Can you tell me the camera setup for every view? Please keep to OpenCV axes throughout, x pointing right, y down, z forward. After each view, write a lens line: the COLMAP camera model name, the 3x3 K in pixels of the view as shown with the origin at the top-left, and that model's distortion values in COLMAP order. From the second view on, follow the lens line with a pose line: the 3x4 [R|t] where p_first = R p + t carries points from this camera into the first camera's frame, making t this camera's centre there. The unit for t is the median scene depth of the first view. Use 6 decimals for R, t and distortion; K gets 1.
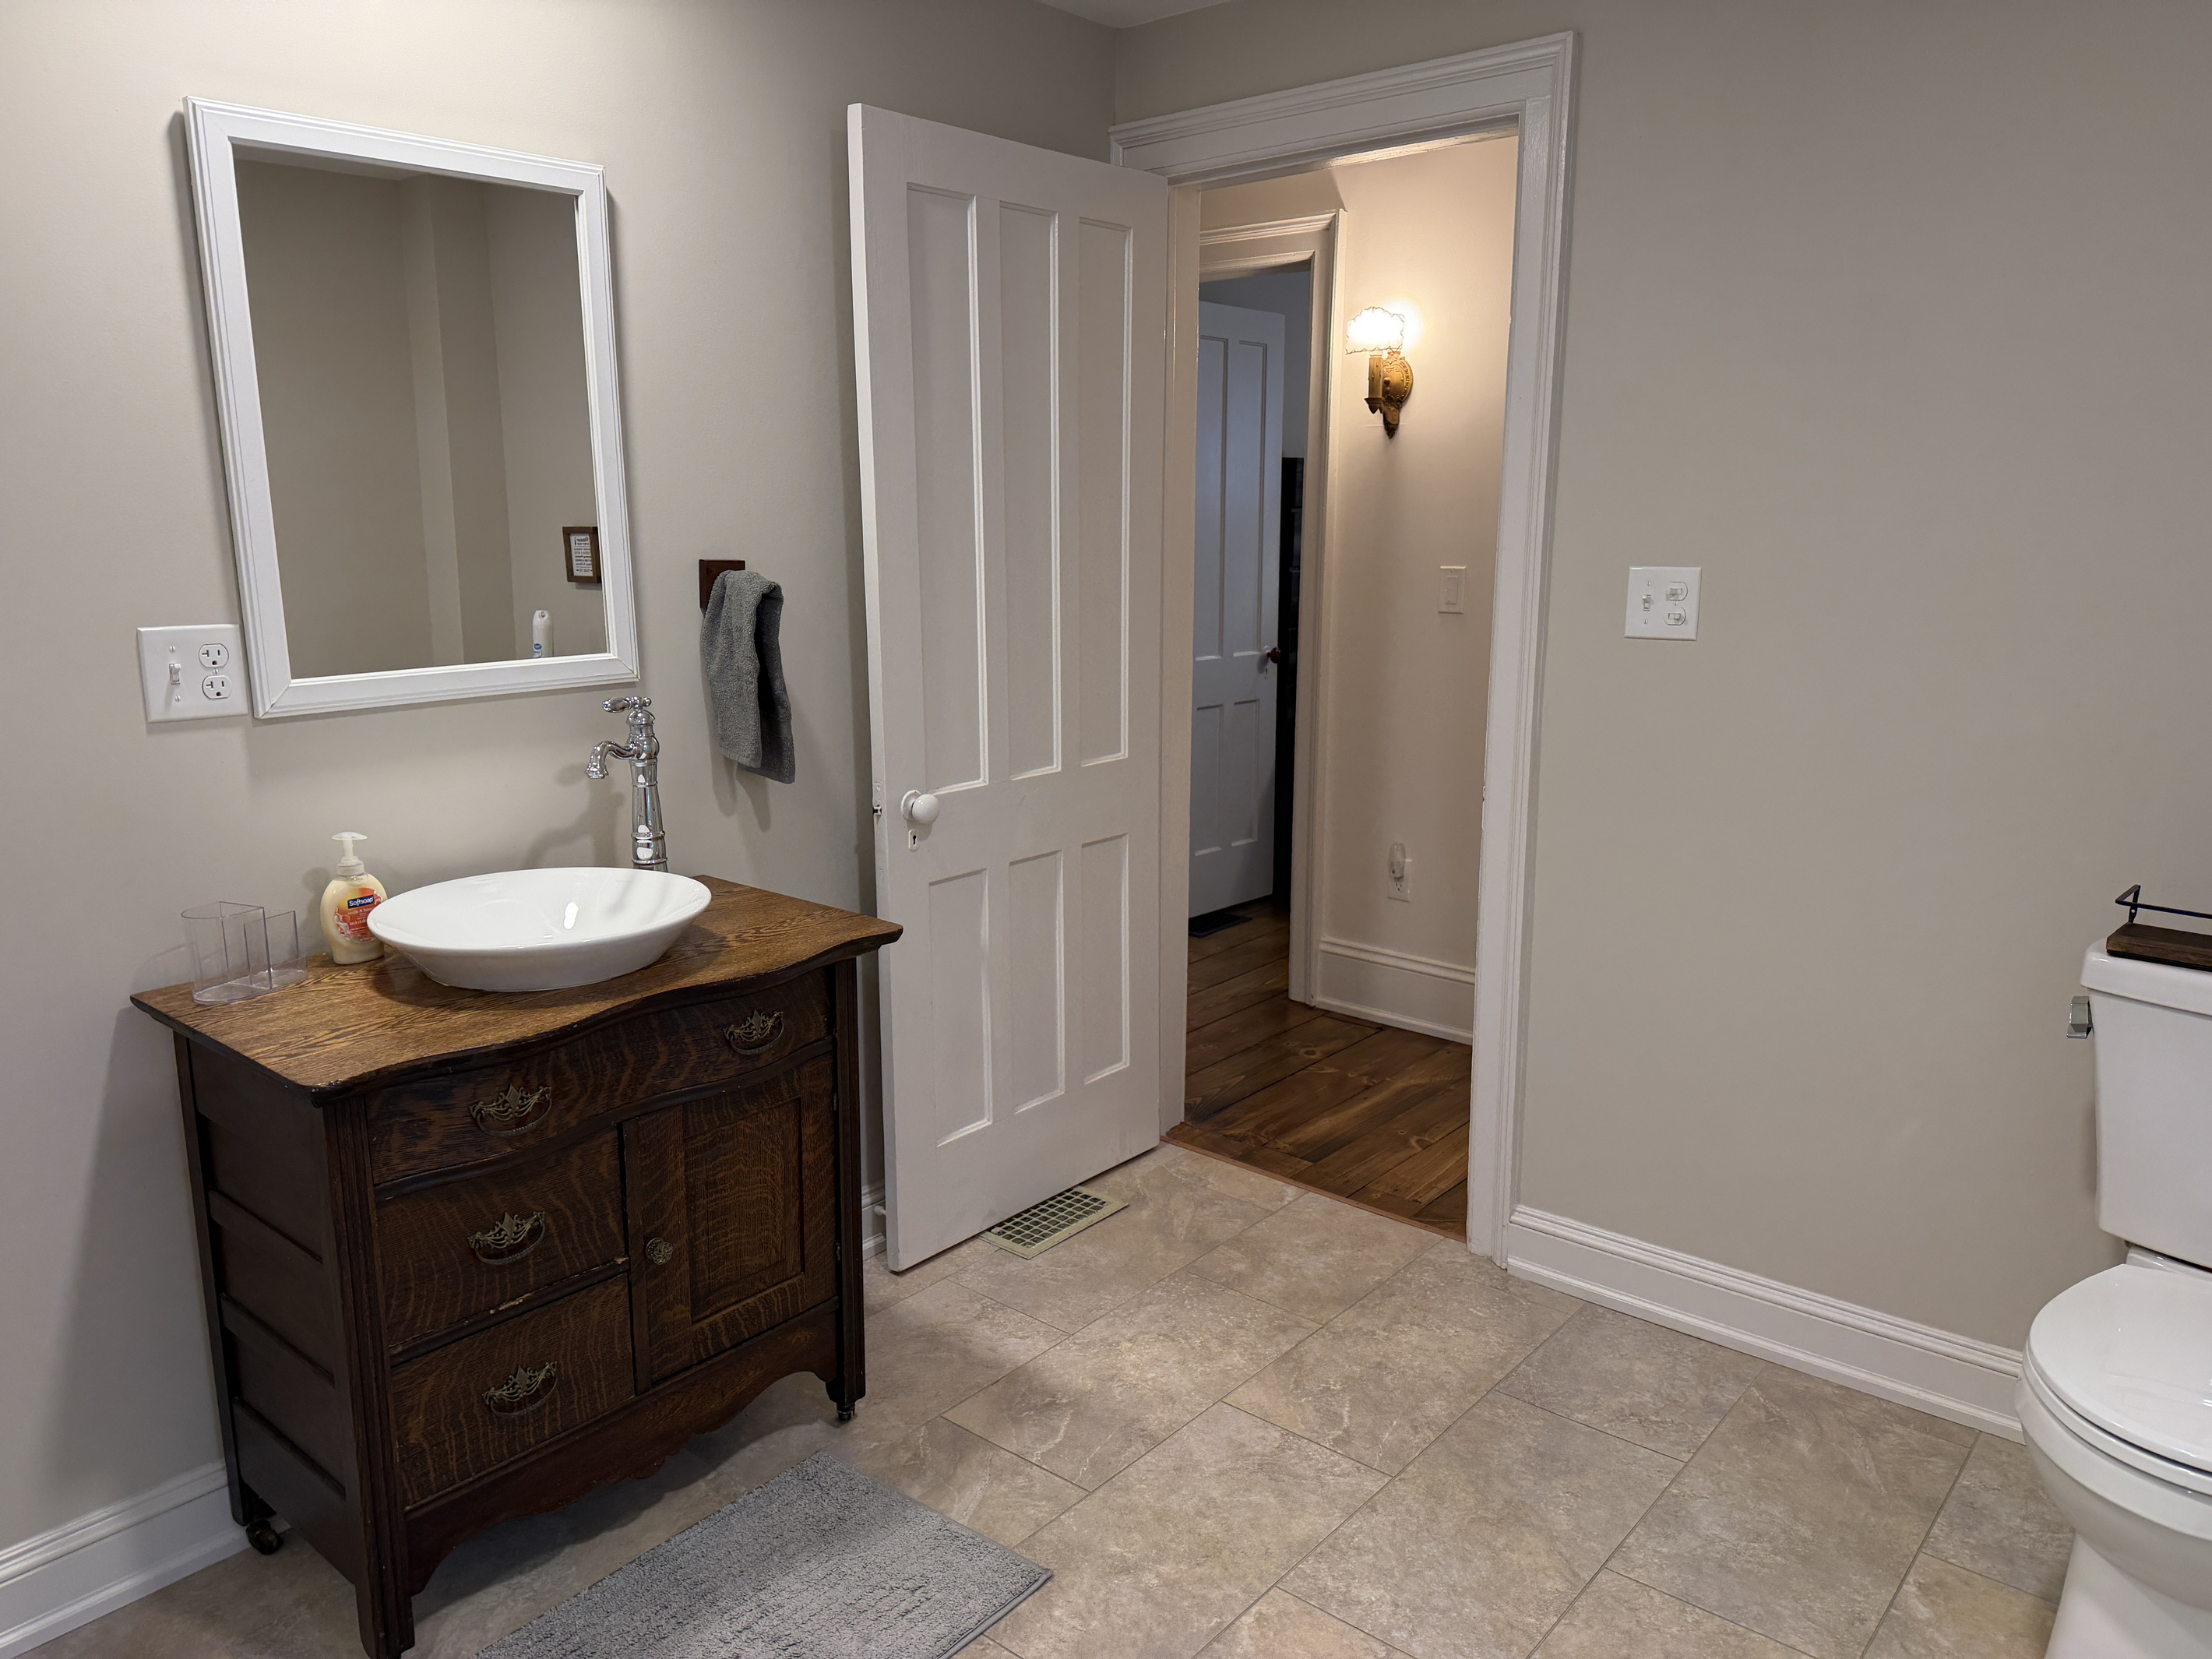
lens RADIAL K [[1546.3, 0, 1111.2], [0, 1546.3, 819.8], [0, 0, 1]] dist [0.076457, -0.104940]
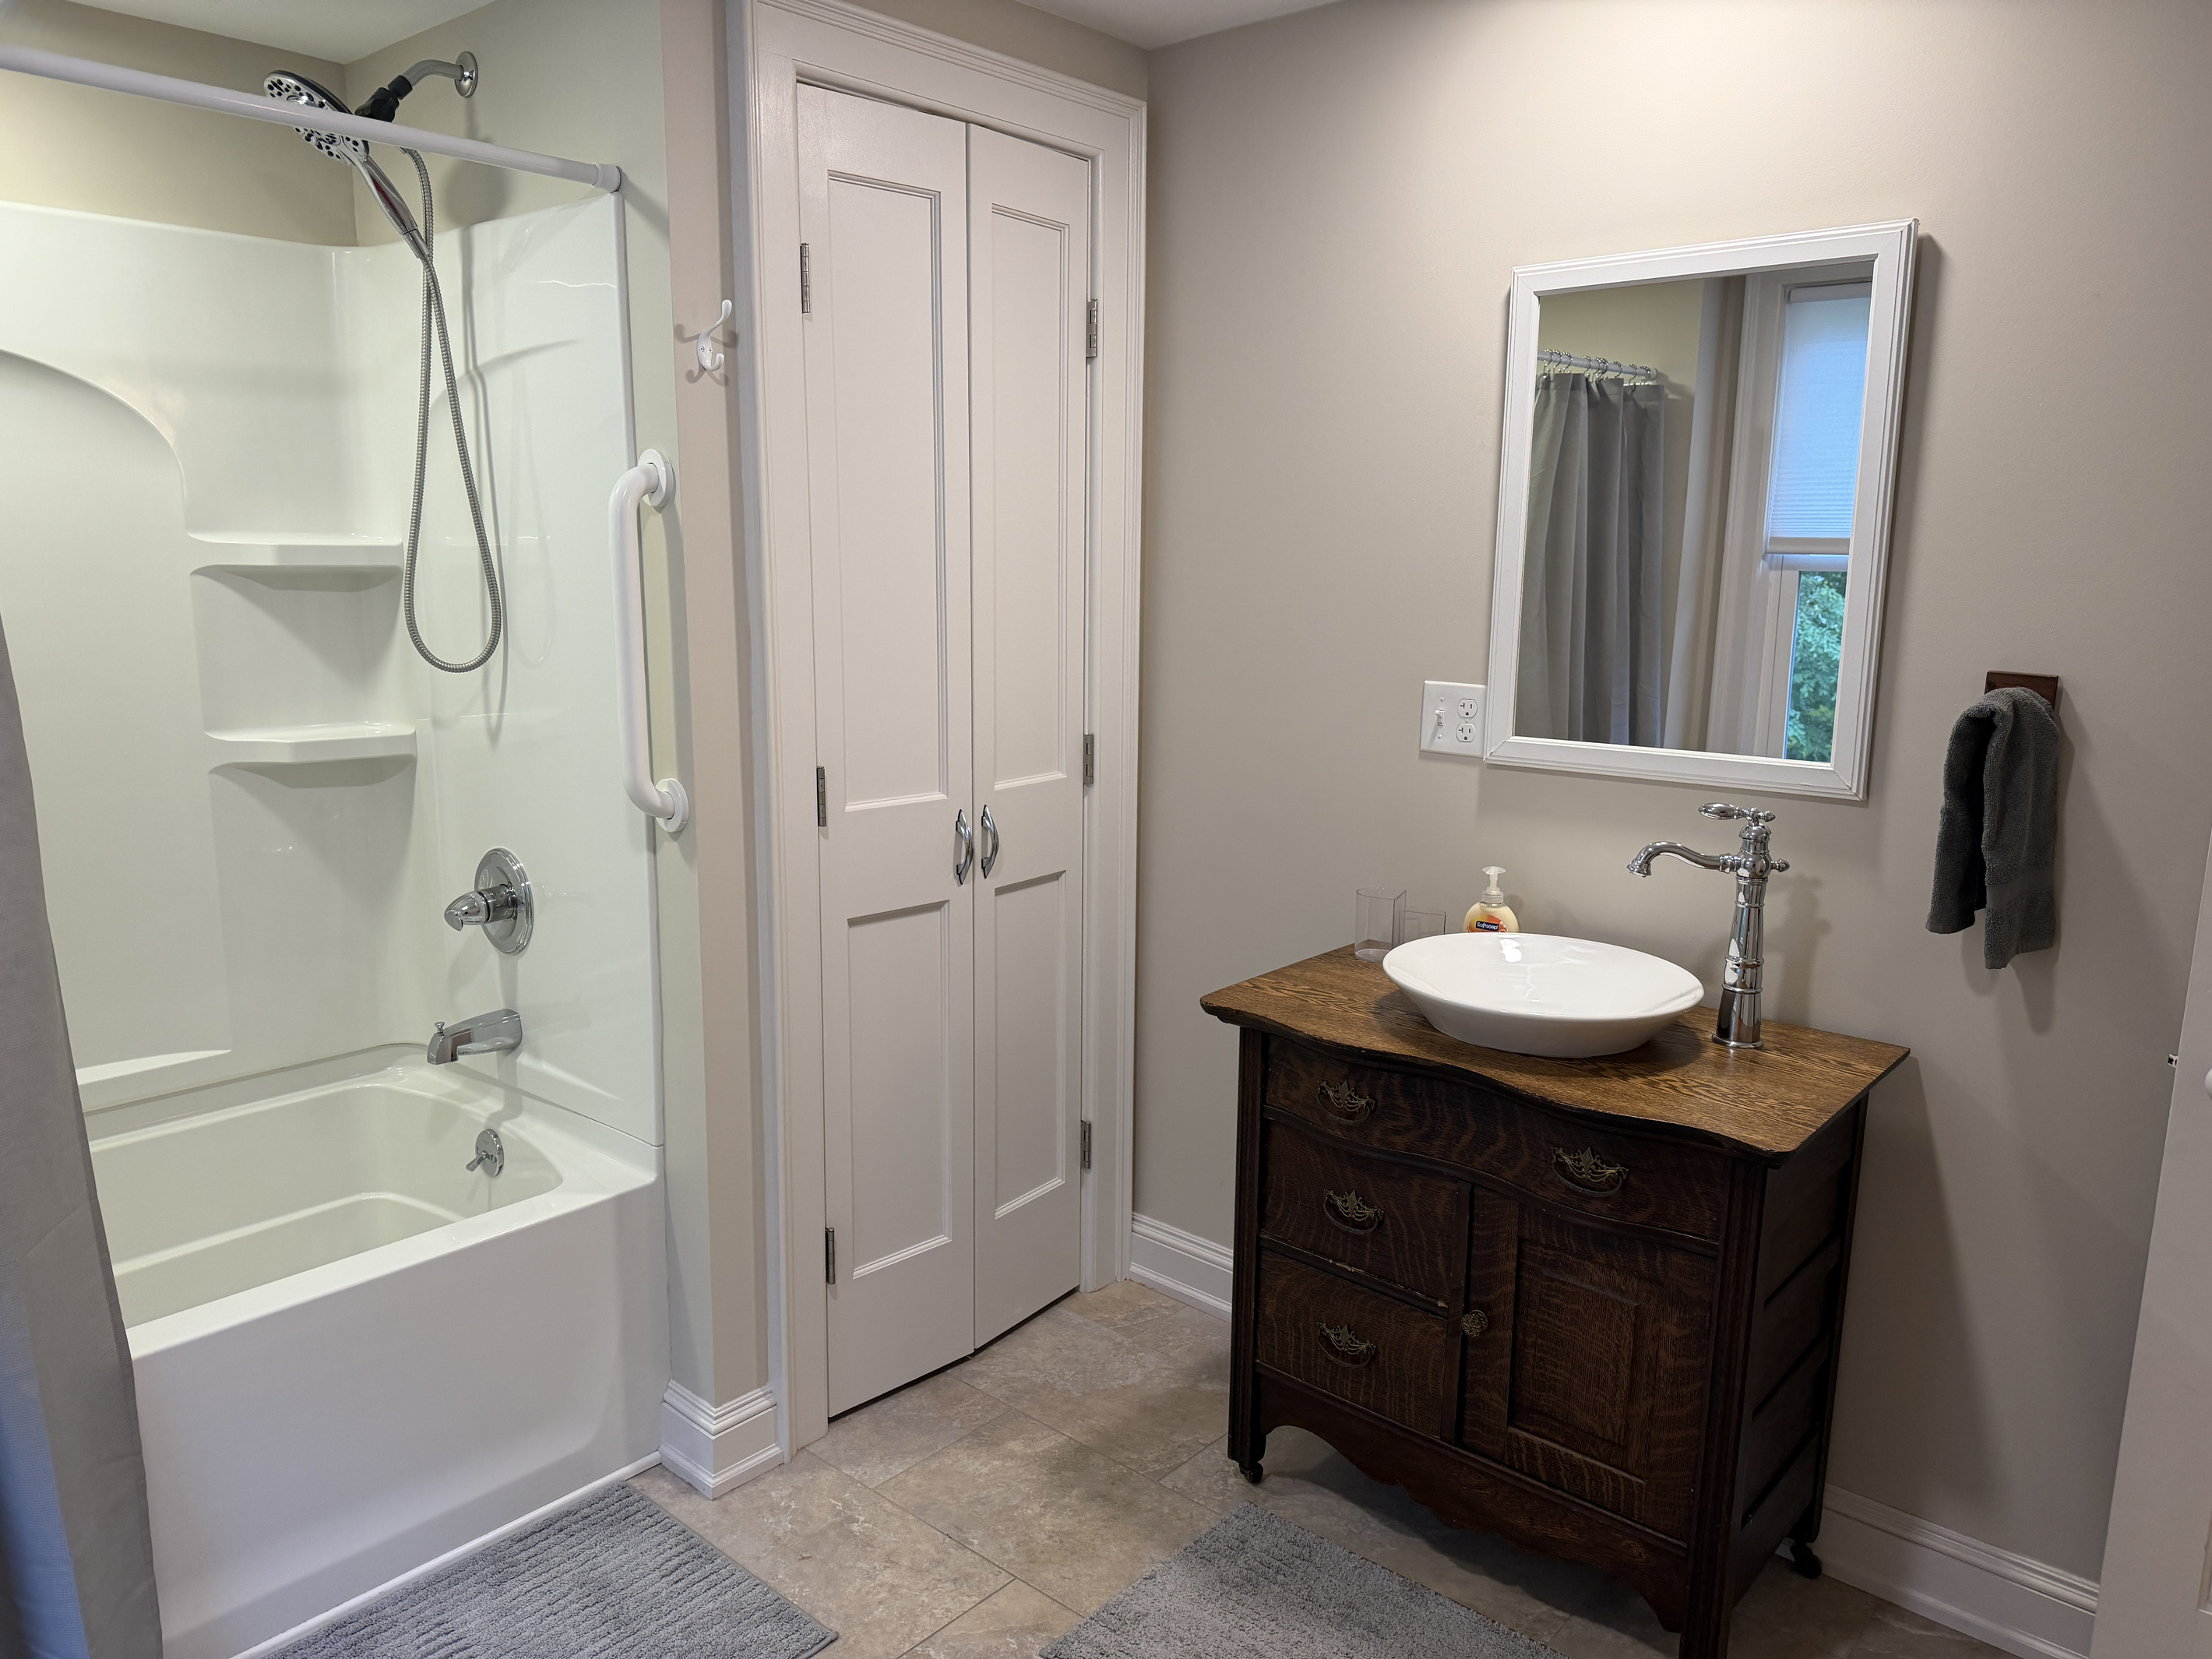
lens RADIAL K [[1546.3, 0, 1111.2], [0, 1546.3, 819.8], [0, 0, 1]] dist [0.076457, -0.104940]
pose [[-0.021960, 0.173011, -0.984675, 0.689388], [-0.207768, 0.962620, 0.173769, -0.174817], [0.977932, 0.208400, 0.014807, 0.707602]]
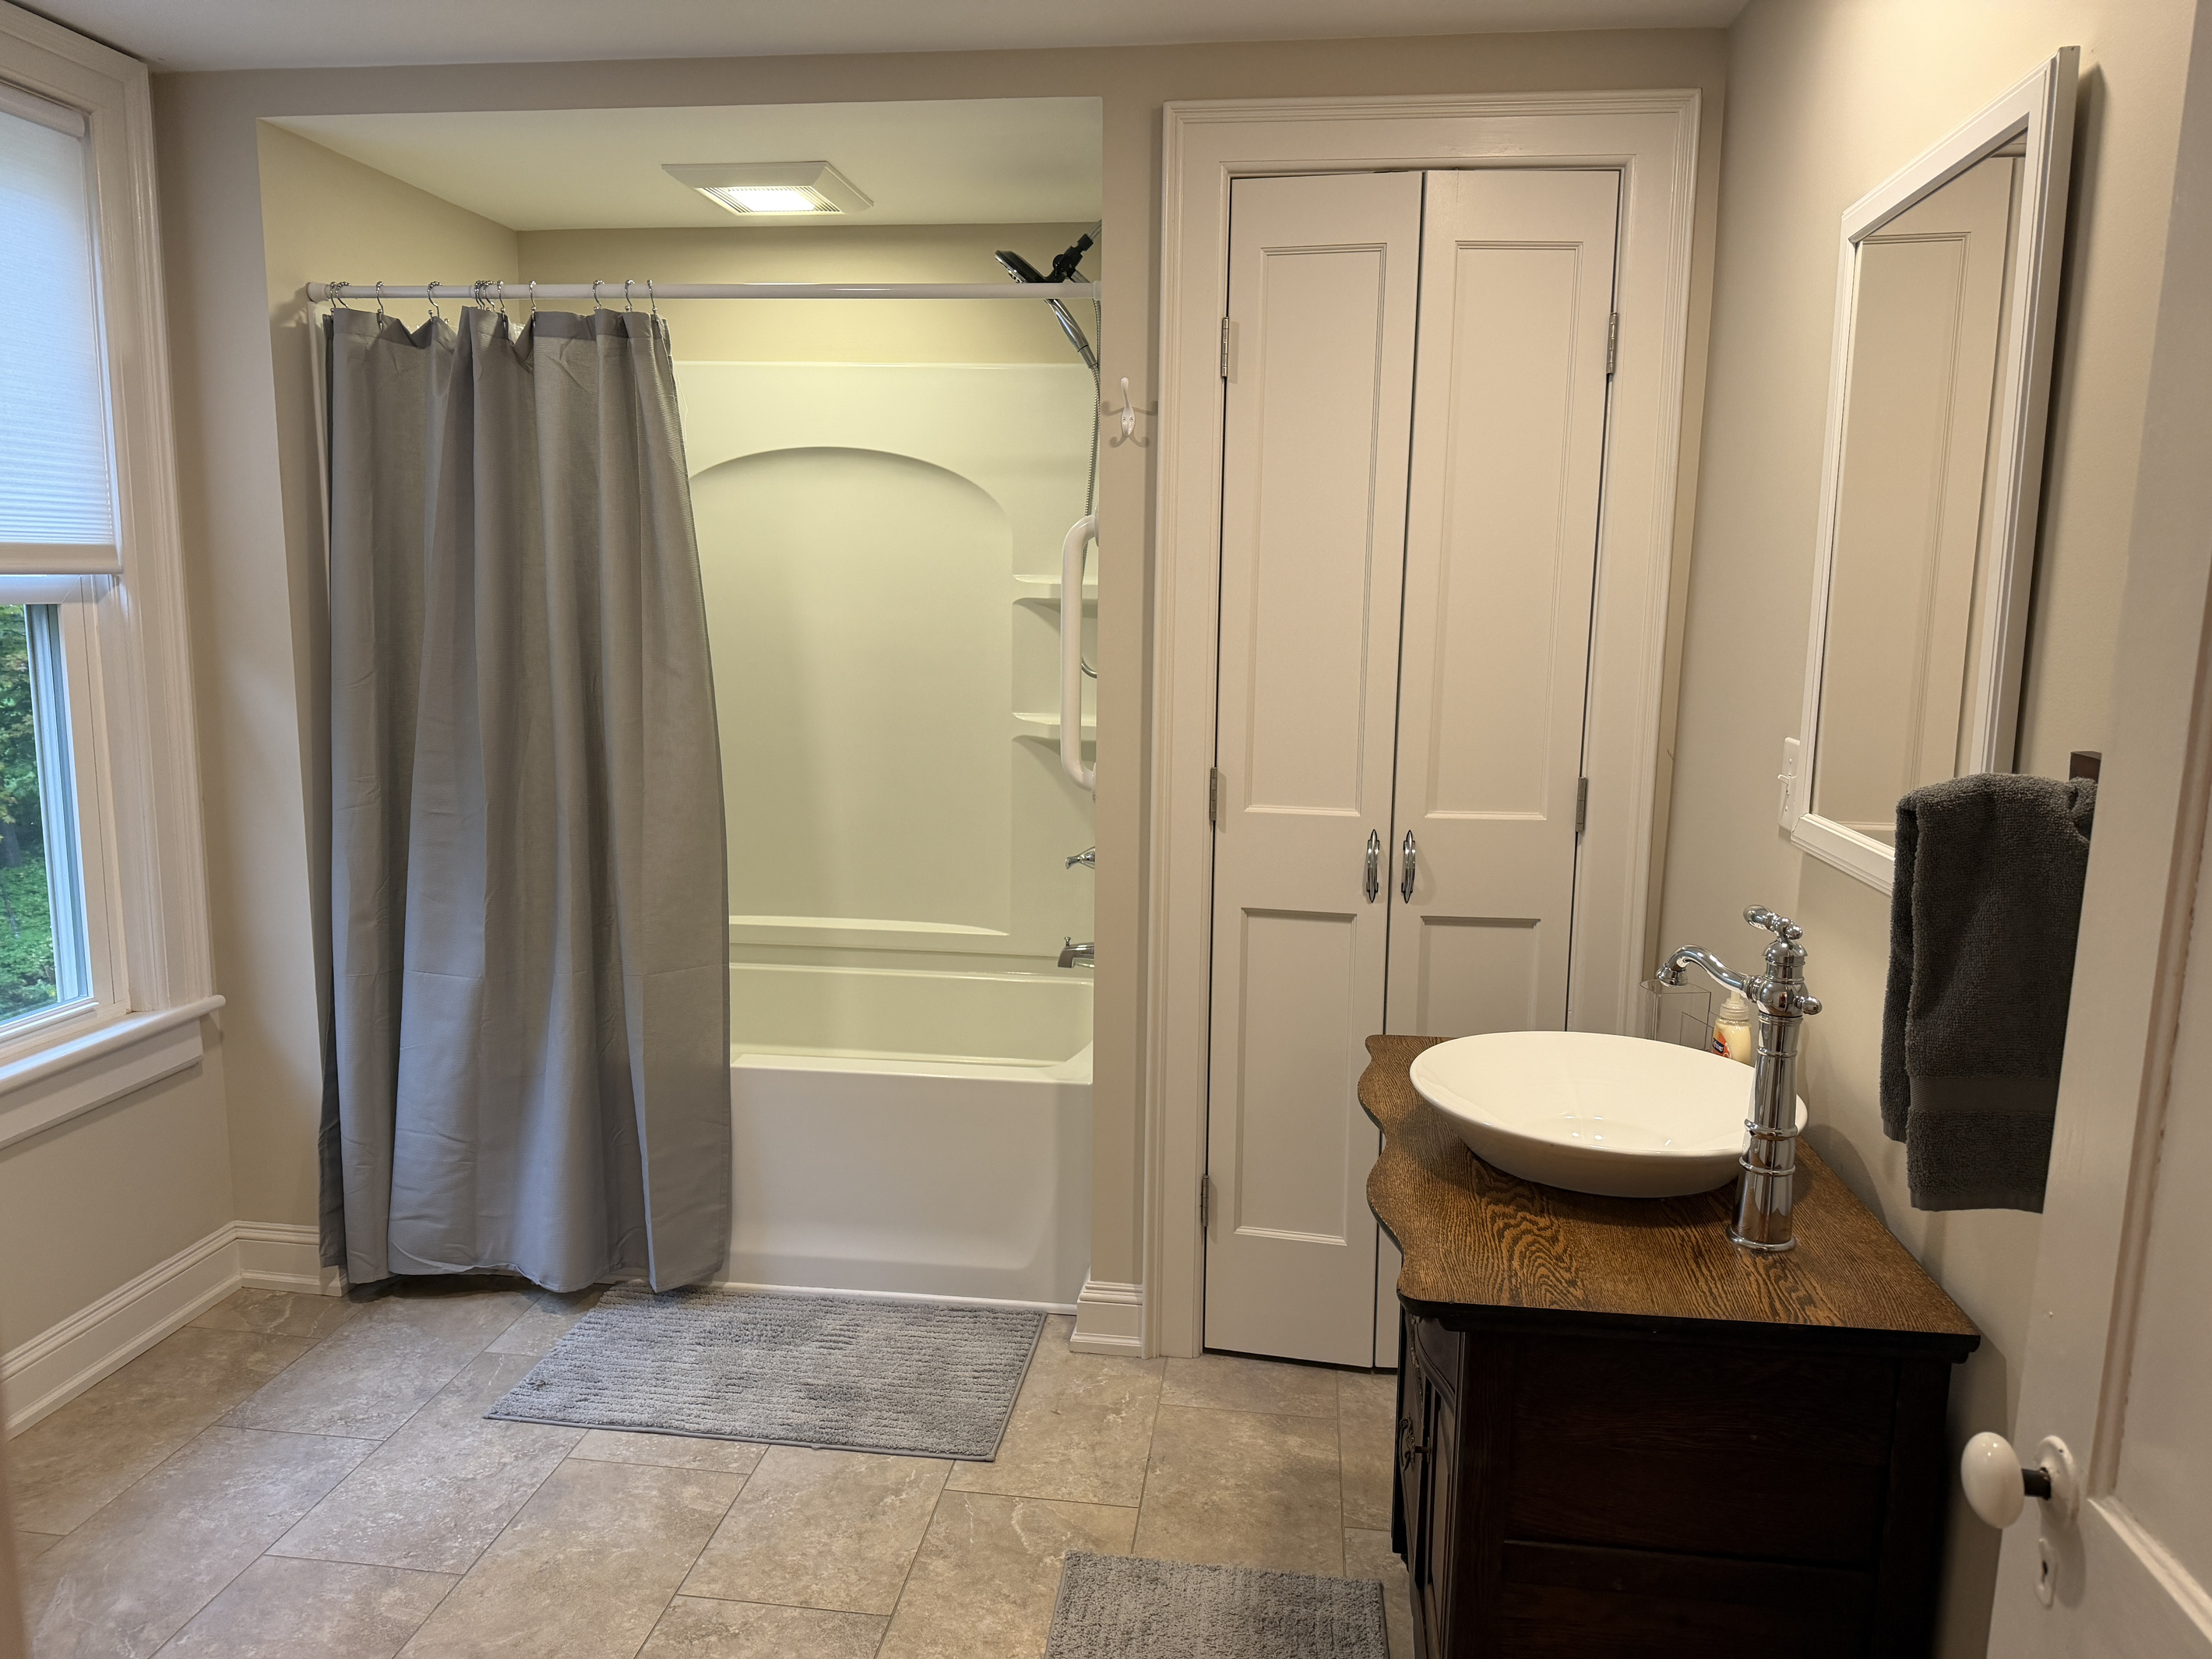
lens RADIAL K [[1546.3, 0, 1111.2], [0, 1546.3, 819.8], [0, 0, 1]] dist [0.076457, -0.104940]
pose [[-0.839693, 0.066200, -0.539012, 0.327906], [-0.122443, 0.943906, 0.306673, -0.326429], [0.529078, 0.323509, -0.784486, 1.543623]]
